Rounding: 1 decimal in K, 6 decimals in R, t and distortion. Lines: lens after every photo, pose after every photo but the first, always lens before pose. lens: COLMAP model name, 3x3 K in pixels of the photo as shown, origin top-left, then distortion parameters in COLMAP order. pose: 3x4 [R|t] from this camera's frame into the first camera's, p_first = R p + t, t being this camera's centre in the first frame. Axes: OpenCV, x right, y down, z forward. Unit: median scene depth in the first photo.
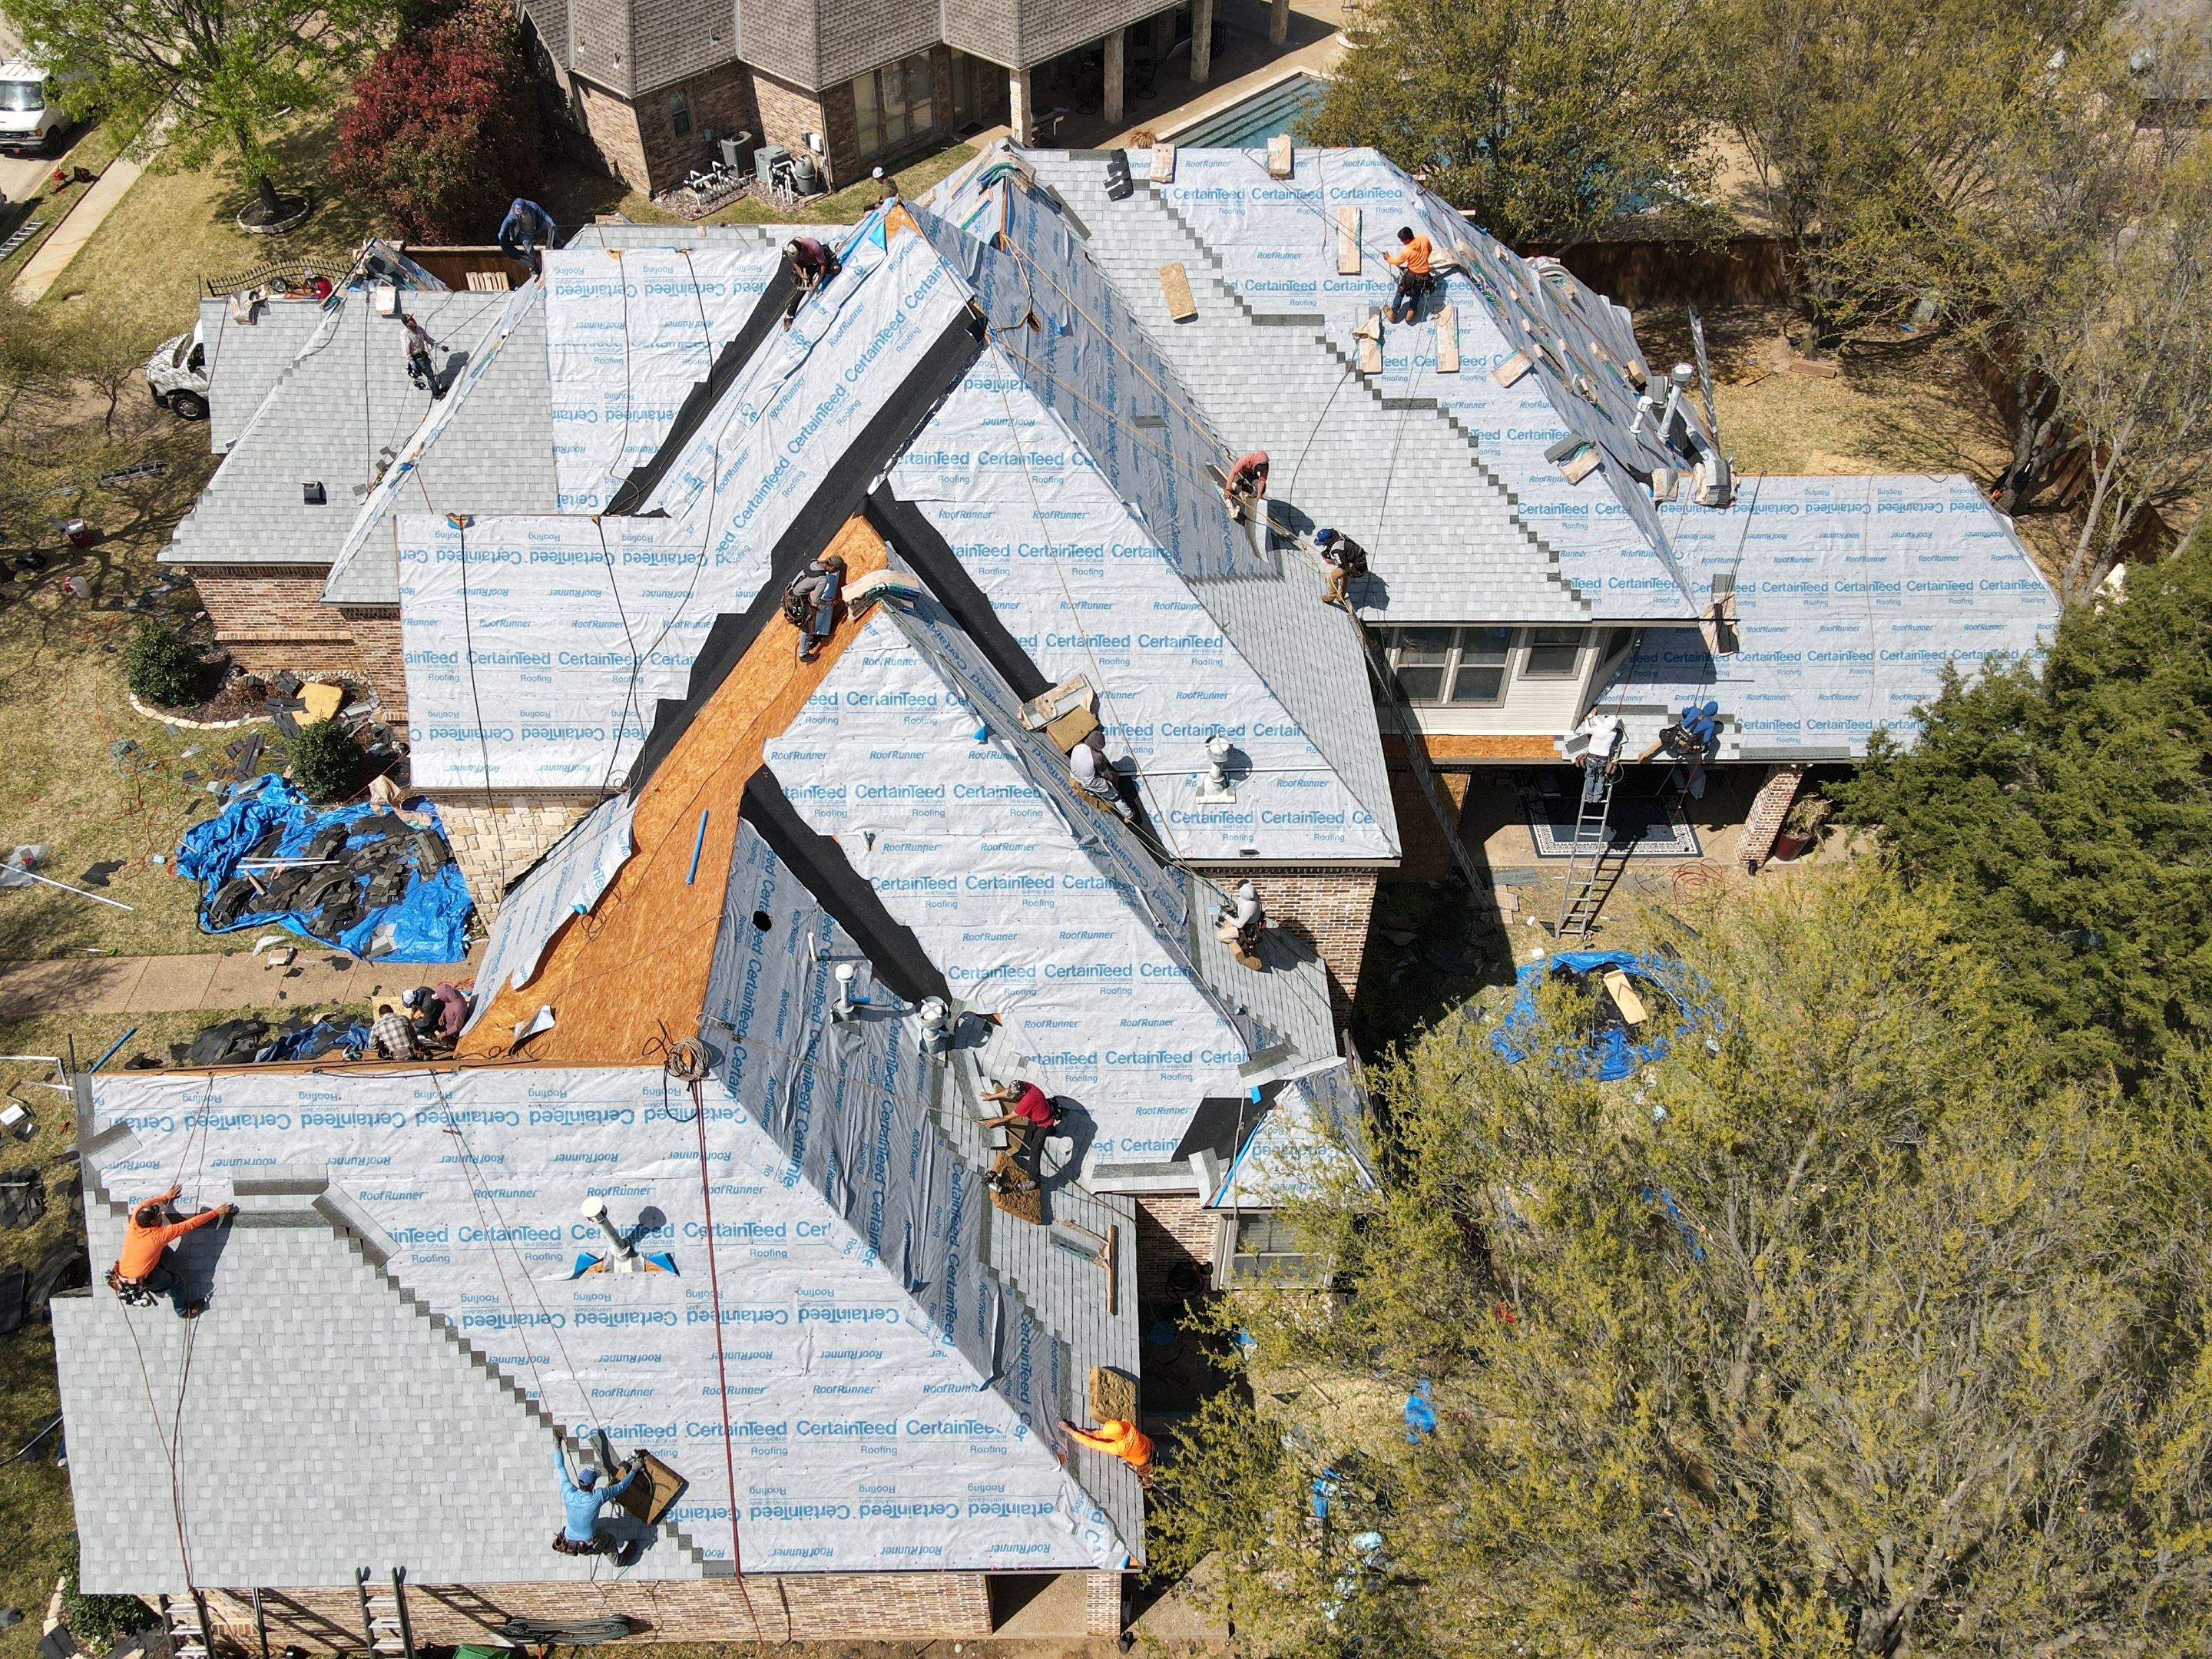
lens RADIAL K [[1625.5, 0, 1105.0], [0, 1625.5, 821.0], [0, 0, 1]] dist [0.010514, 0.010001]
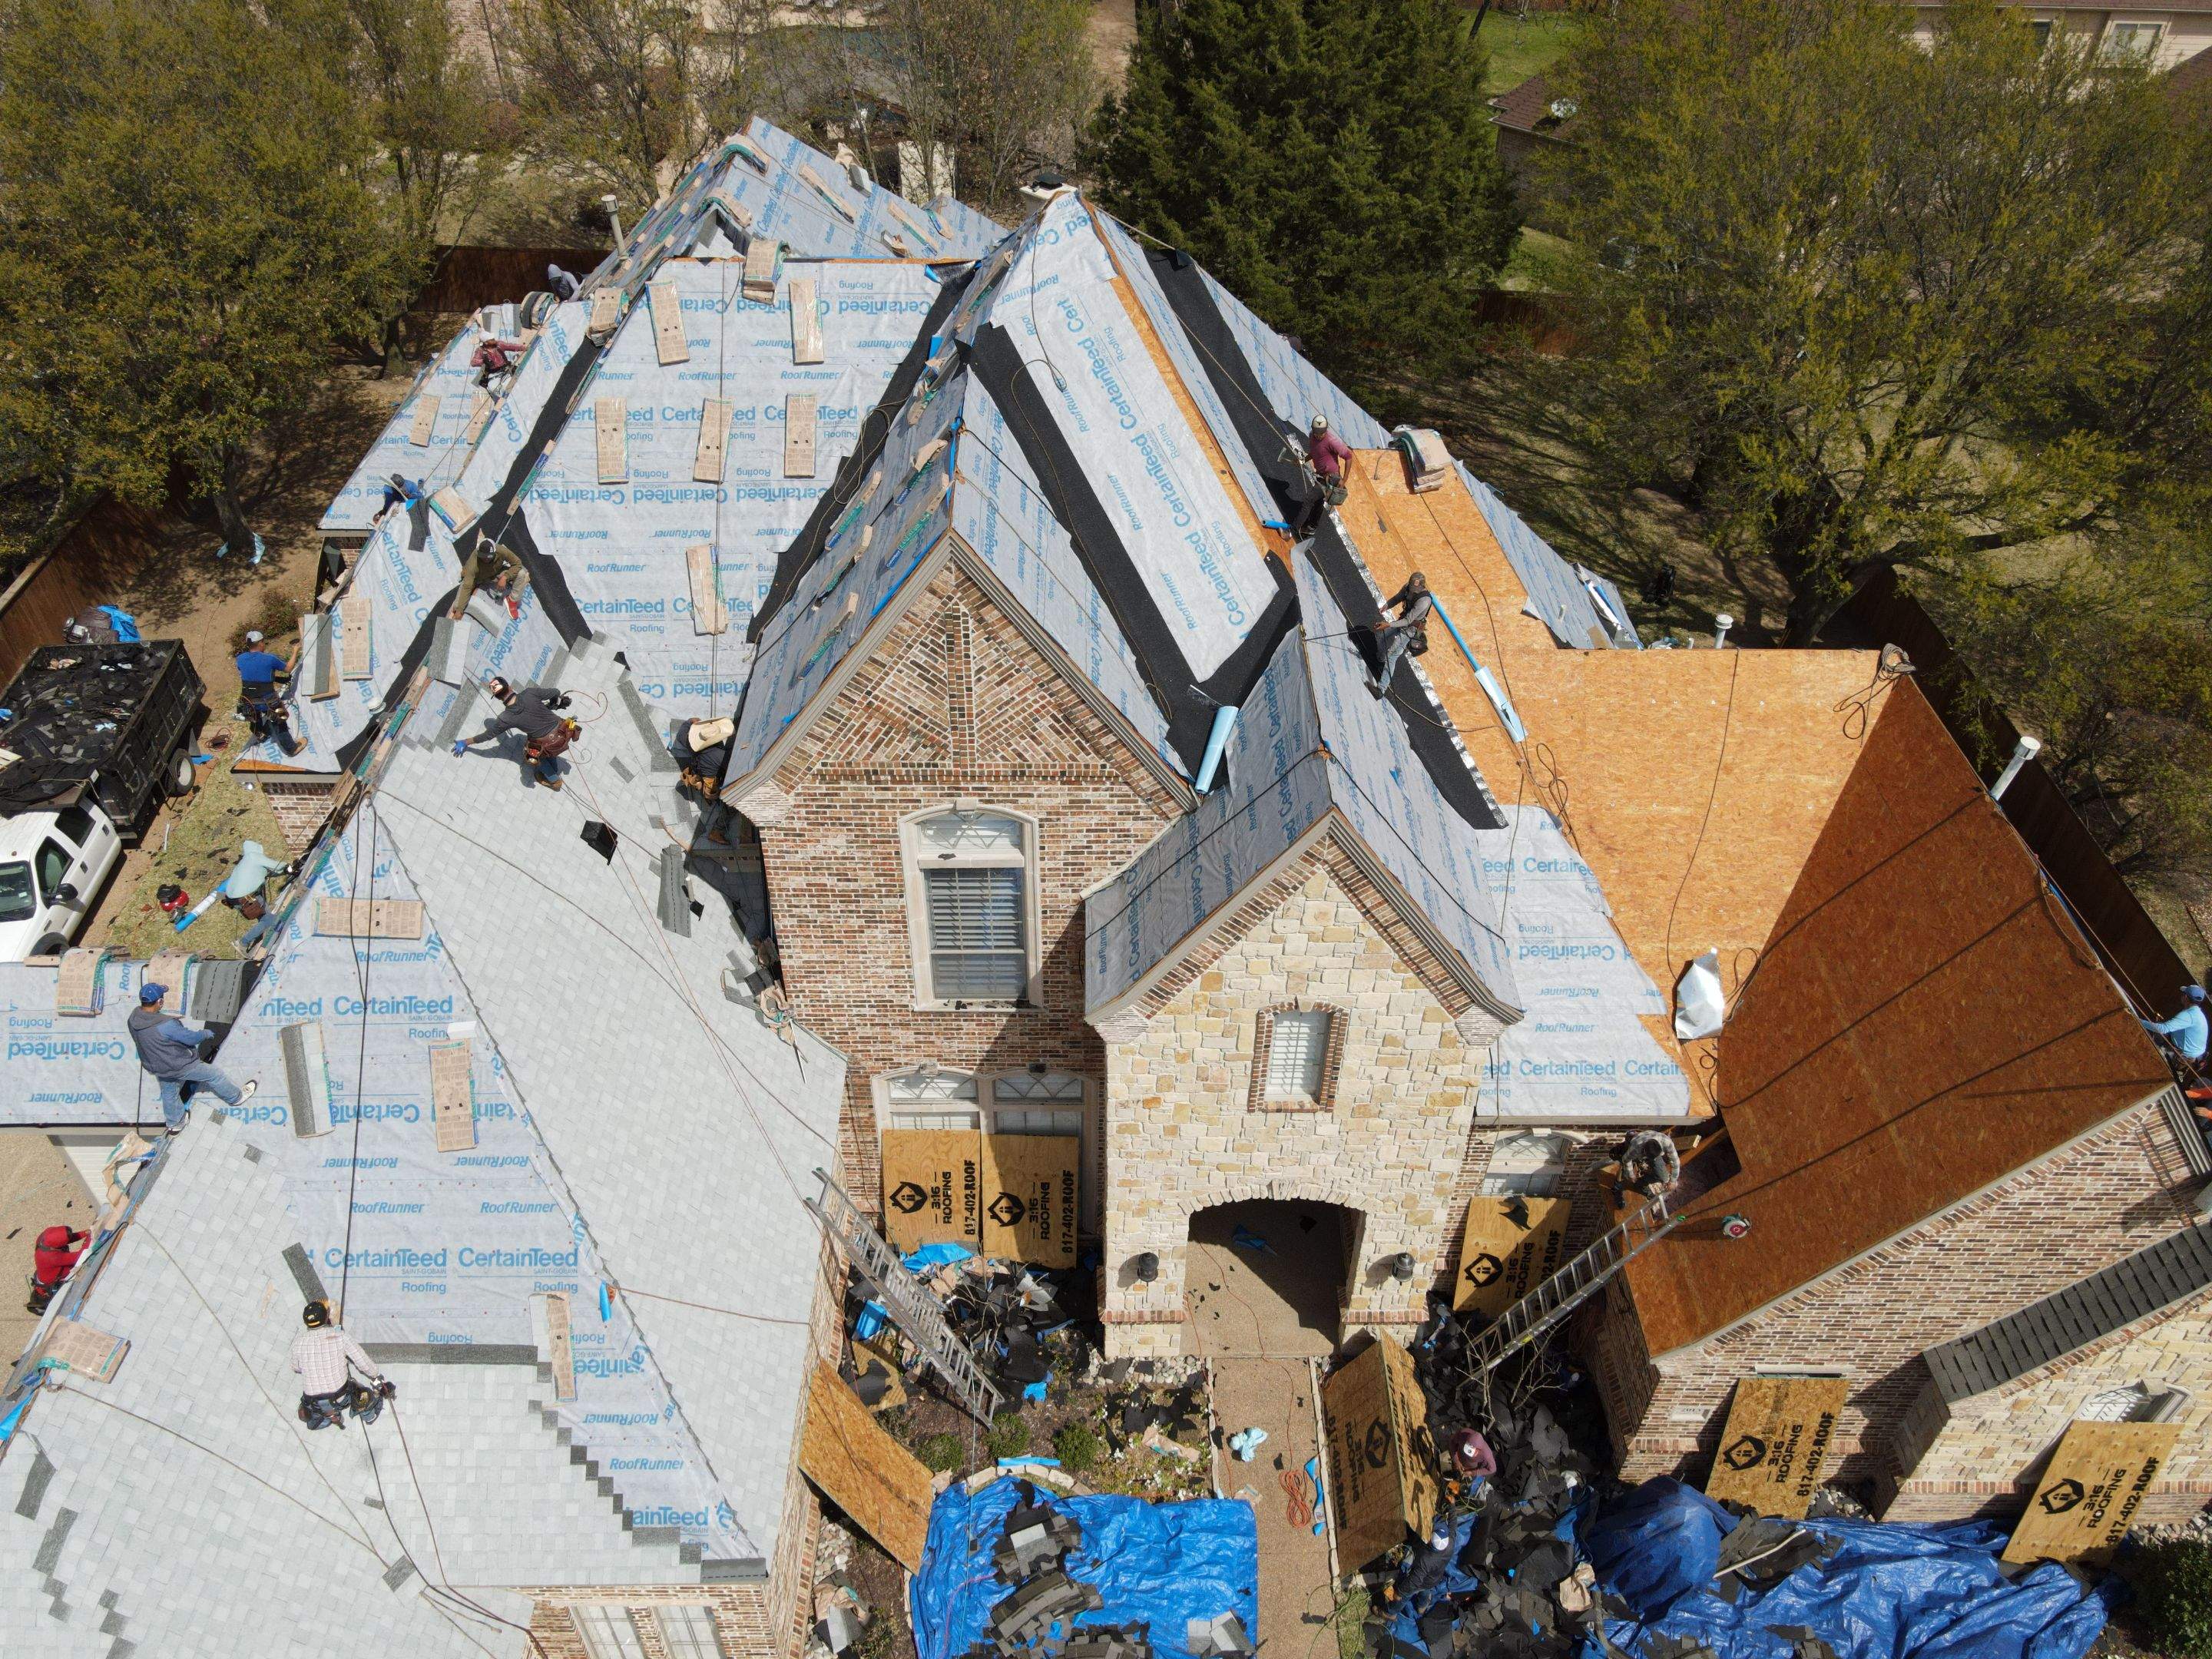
lens RADIAL K [[1625.5, 0, 1101.2], [0, 1625.5, 818.7], [0, 0, 1]] dist [0.010514, 0.010001]
pose [[0.008273, -0.657992, 0.752980, -0.811150], [0.714651, 0.530585, 0.455800, -0.481503], [-0.699432, 0.534347, 0.474624, 0.626260]]
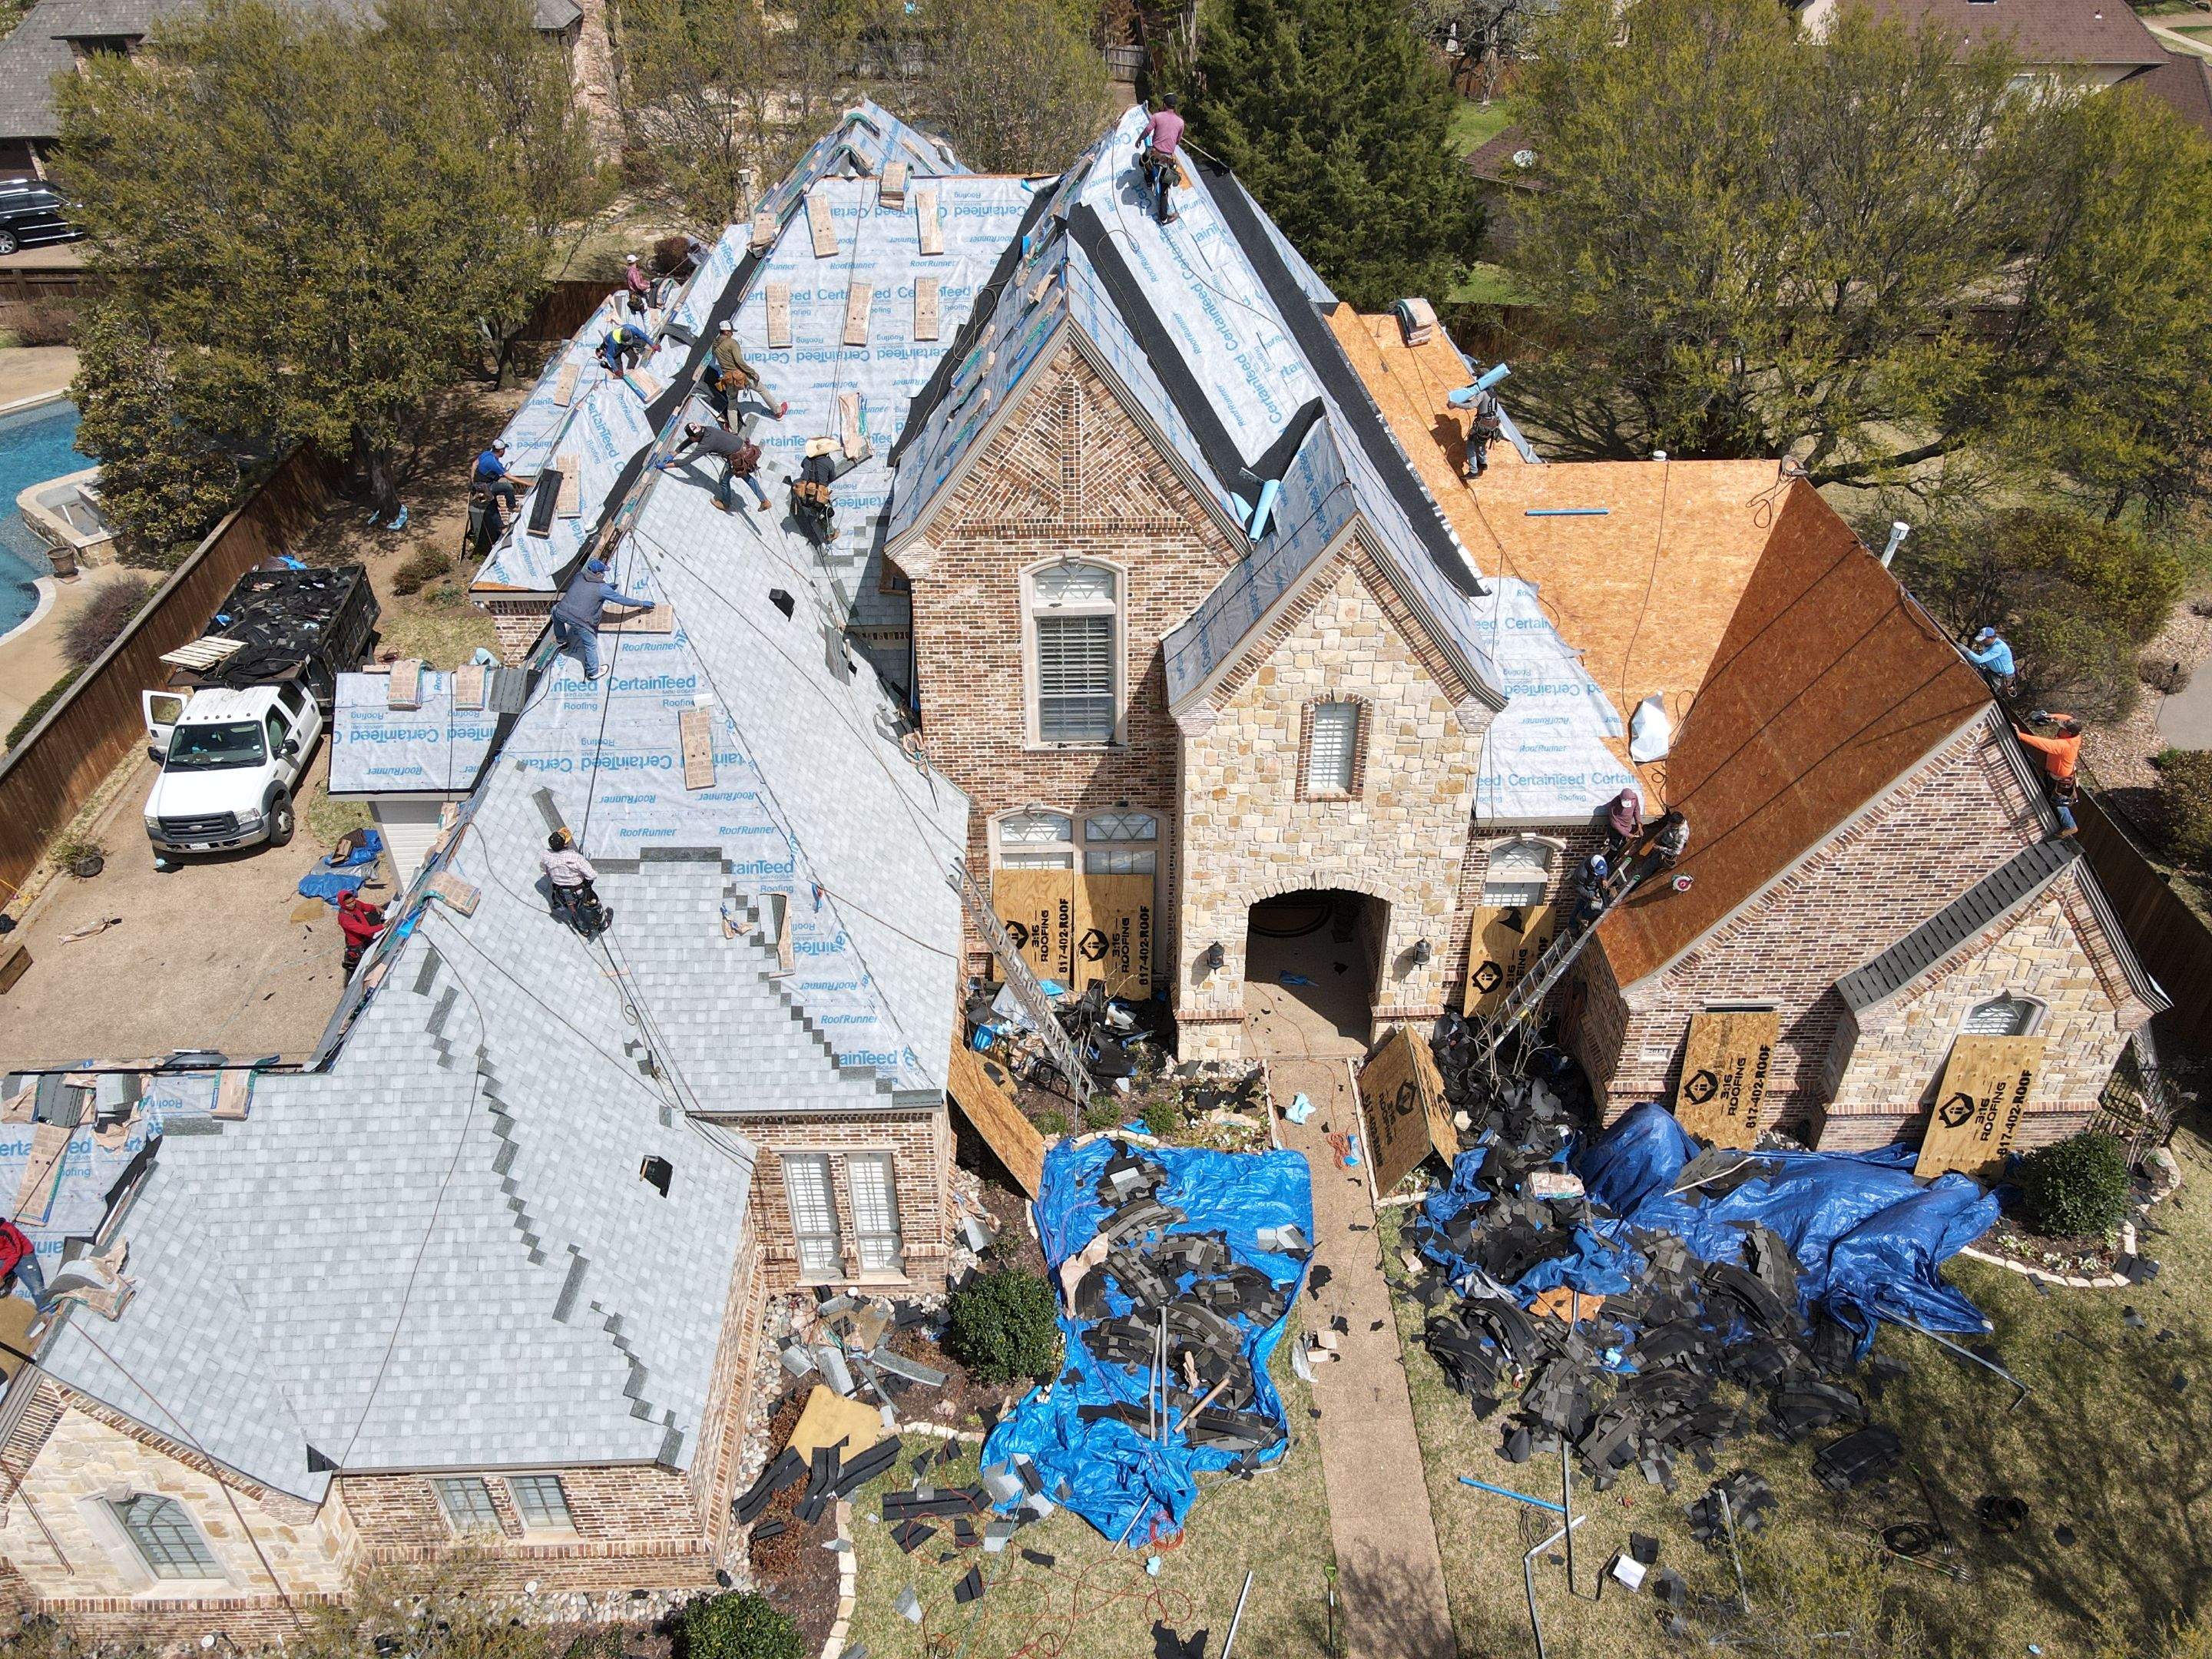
lens RADIAL K [[1625.5, 0, 1105.3], [0, 1625.5, 815.4], [0, 0, 1]] dist [0.010514, 0.010001]
pose [[-0.008128, -0.598002, 0.801454, -1.082379], [0.724173, 0.549176, 0.417110, -0.492295], [-0.689571, 0.583781, 0.428593, 0.676677]]
